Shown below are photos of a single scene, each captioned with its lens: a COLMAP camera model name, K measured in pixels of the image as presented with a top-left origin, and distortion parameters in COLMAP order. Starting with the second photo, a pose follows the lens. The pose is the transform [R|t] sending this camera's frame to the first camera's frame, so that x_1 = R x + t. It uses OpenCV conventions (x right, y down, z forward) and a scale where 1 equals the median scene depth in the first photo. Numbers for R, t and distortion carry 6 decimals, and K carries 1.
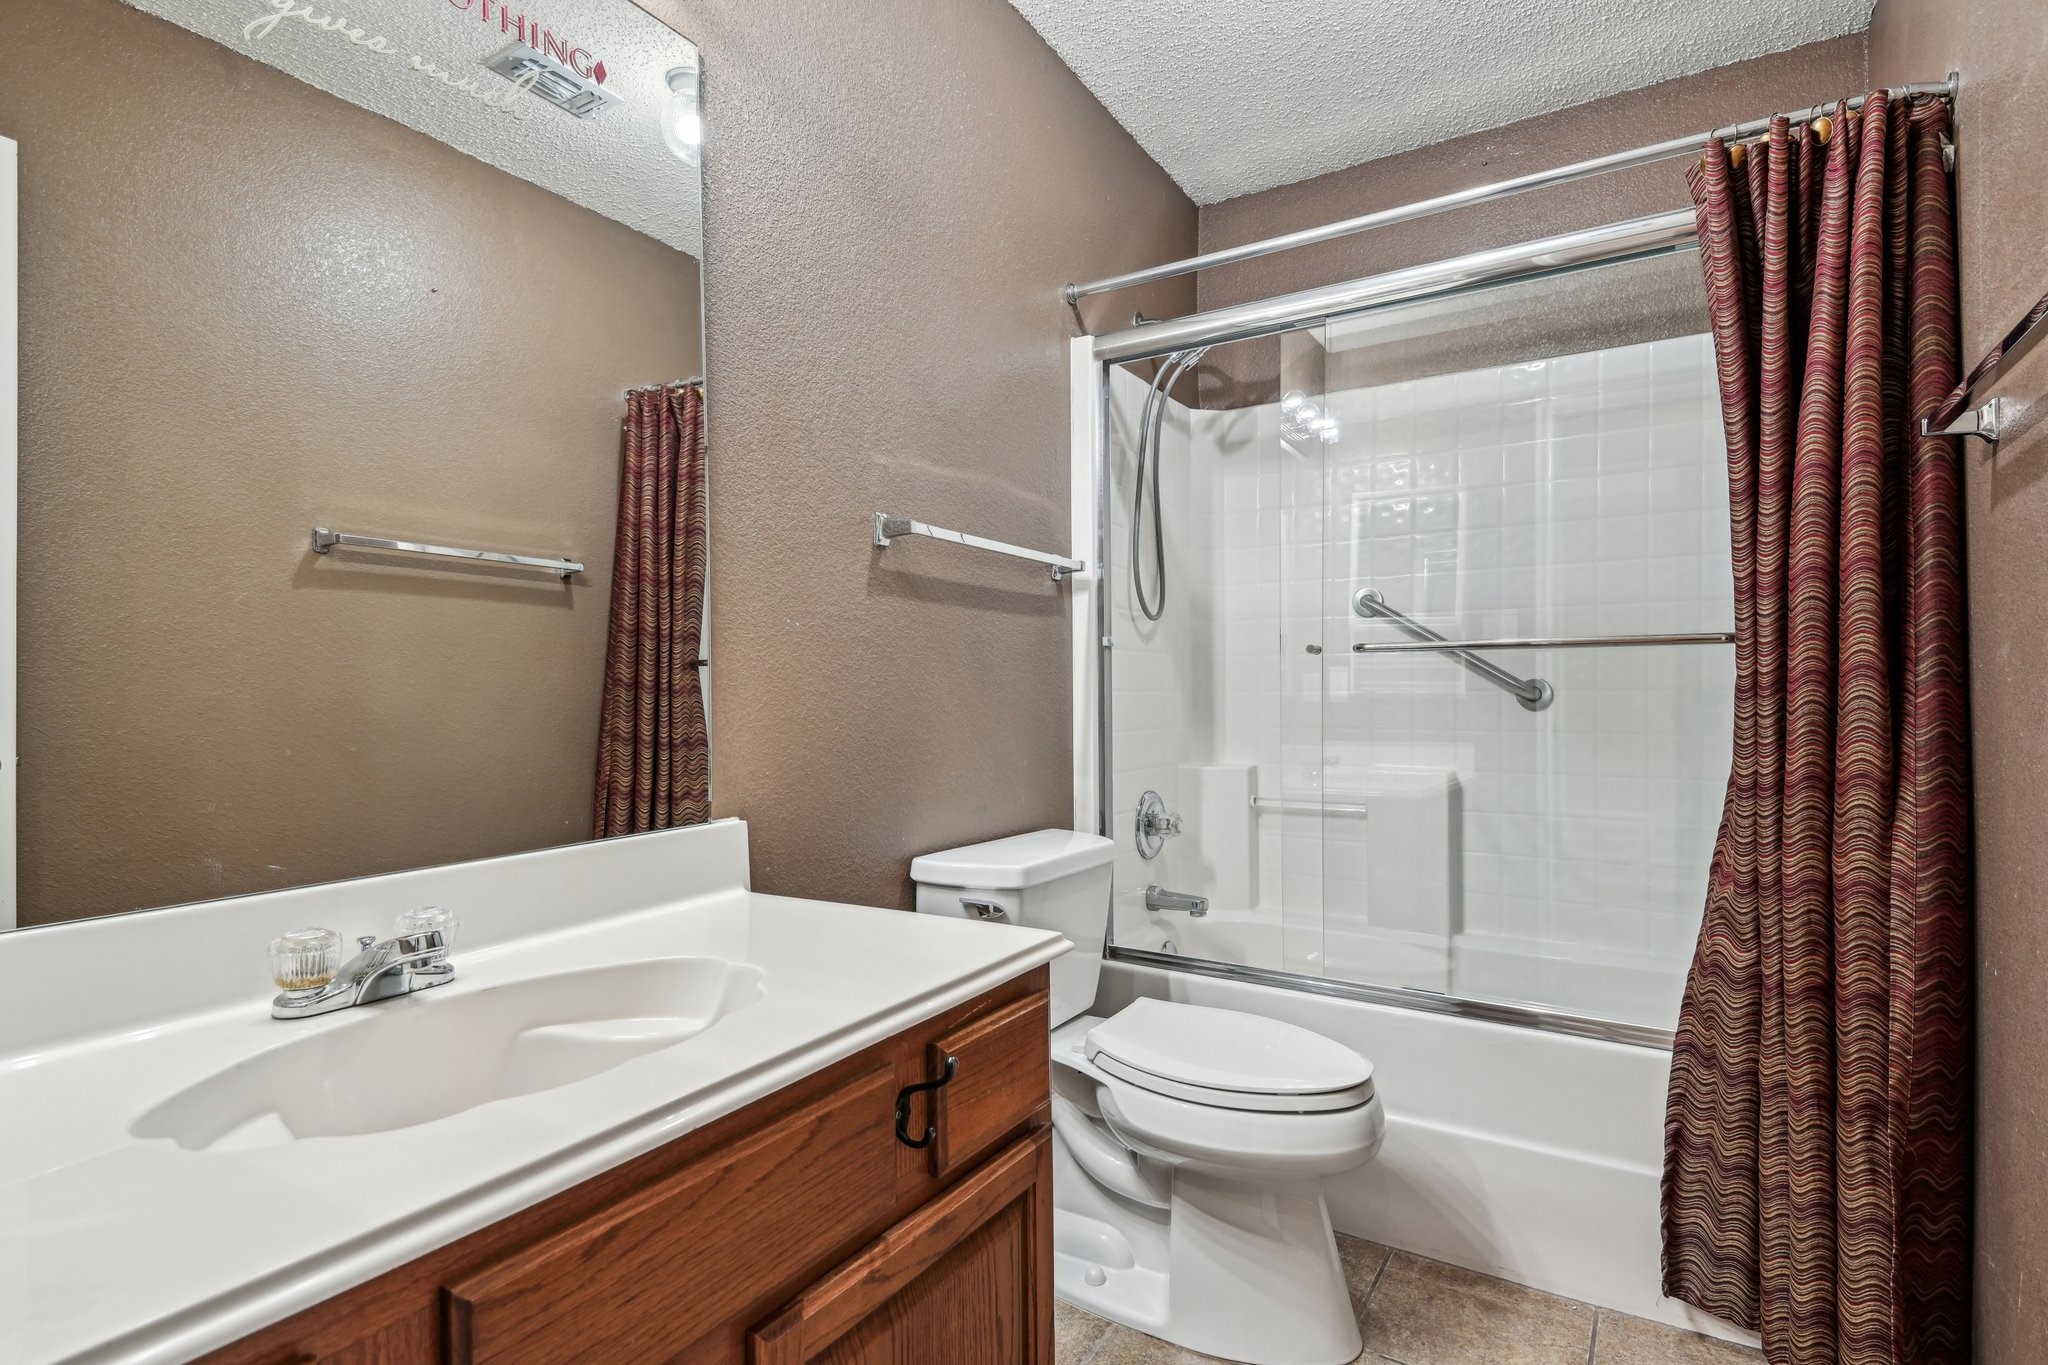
lens RADIAL K [[992.2, 0, 1028.0], [0, 992.2, 690.6], [0, 0, 1]] dist [0.104941, -0.058435]
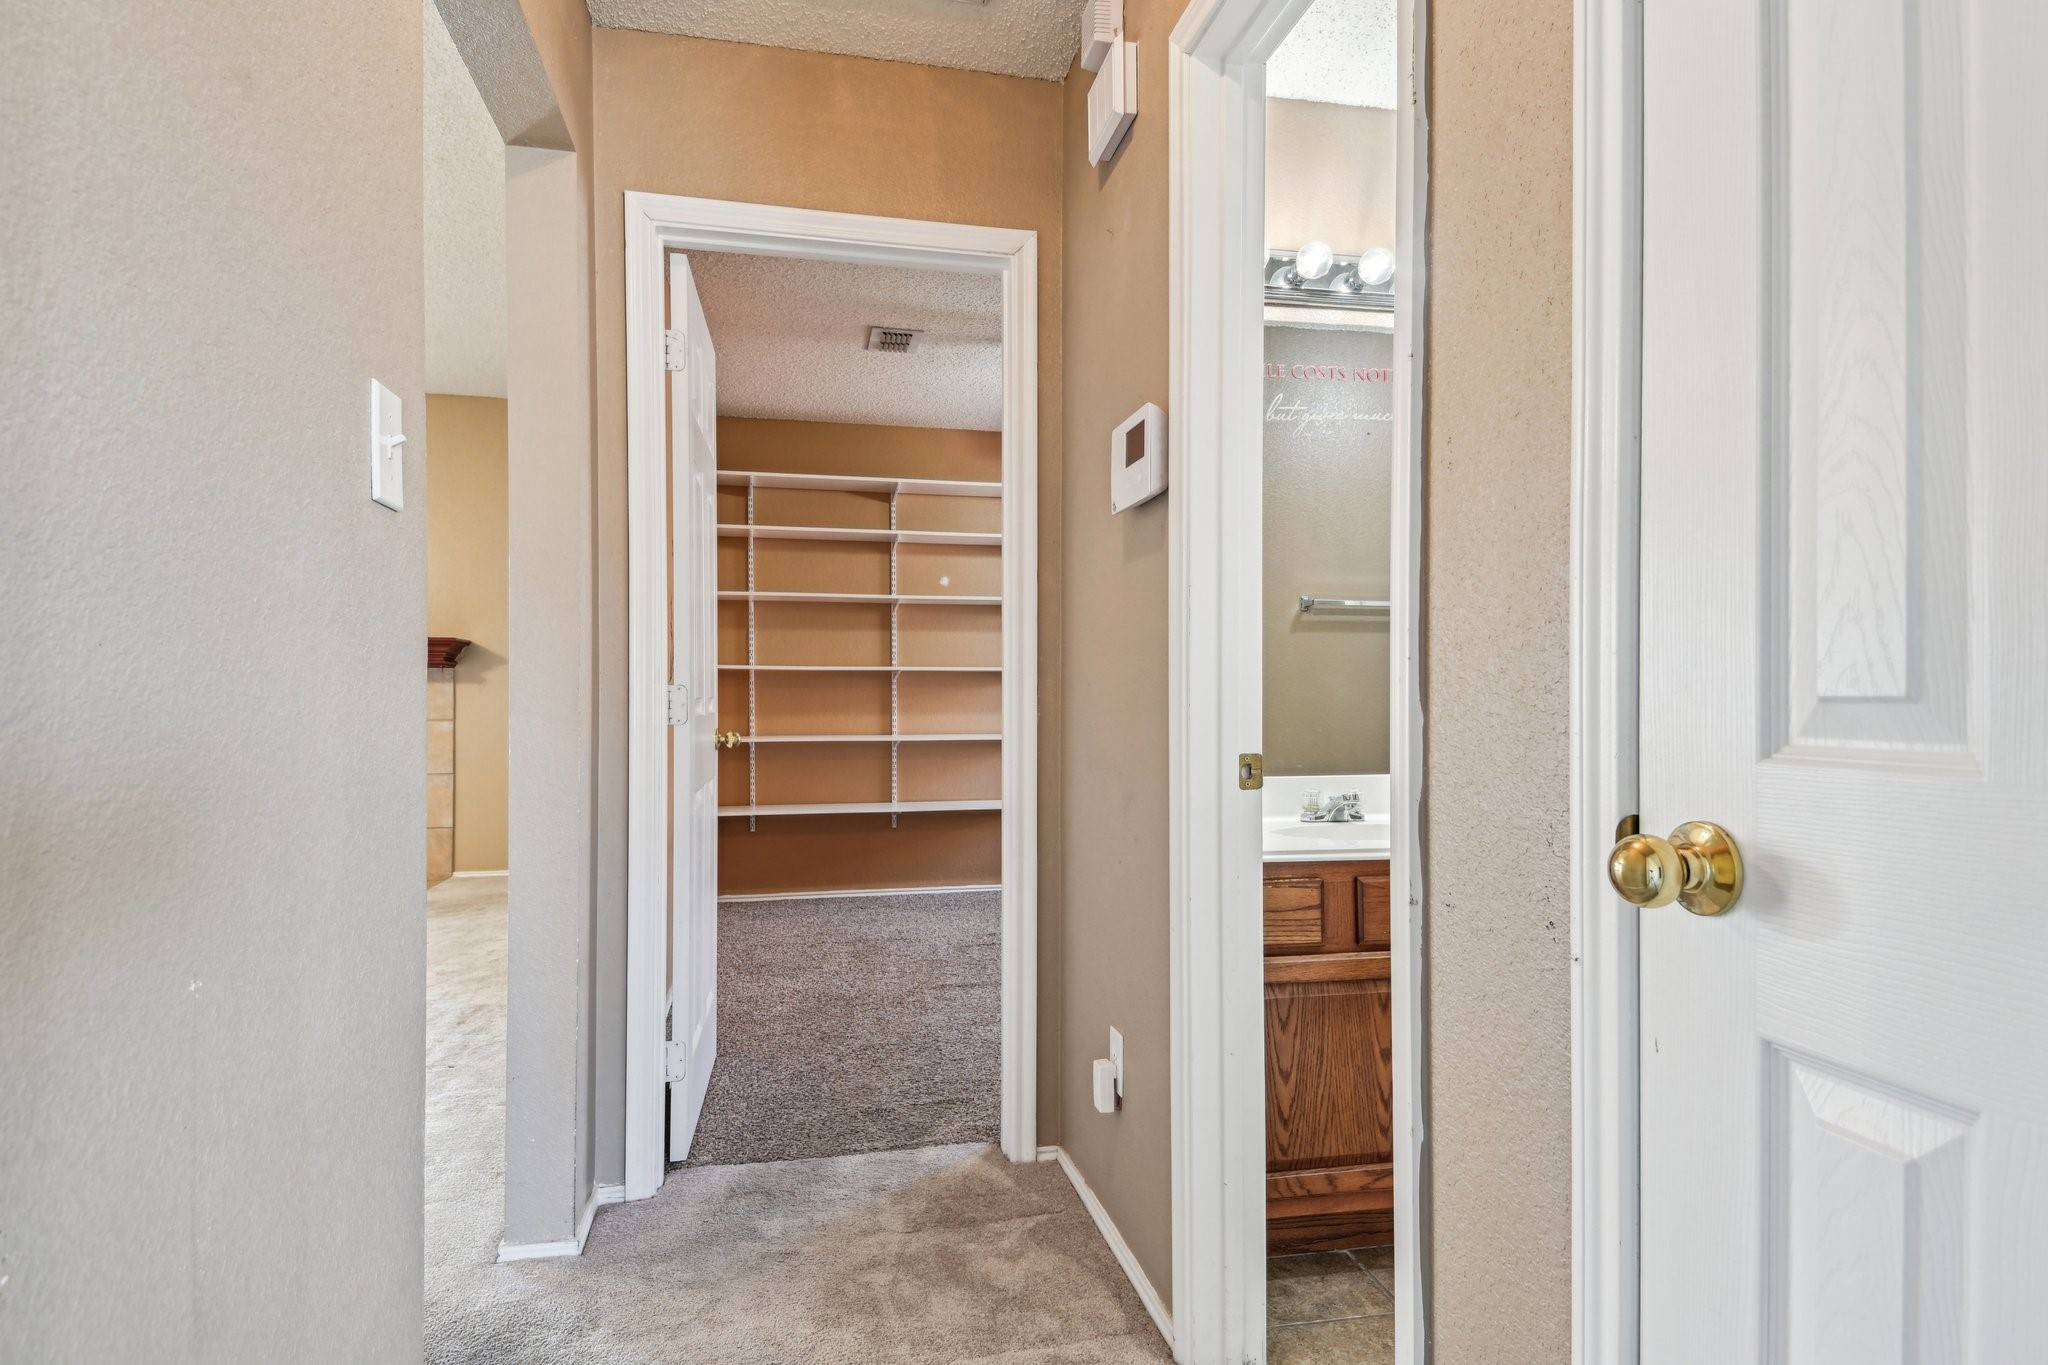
lens RADIAL K [[1129.1, 0, 1026.8], [0, 1129.1, 708.6], [0, 0, 1]] dist [0.089810, -0.084281]
pose [[0.677377, 0.006181, -0.735610, 0.855110], [0.005117, 0.999901, 0.013114, -0.004875], [0.735618, -0.012647, 0.677278, -1.366322]]
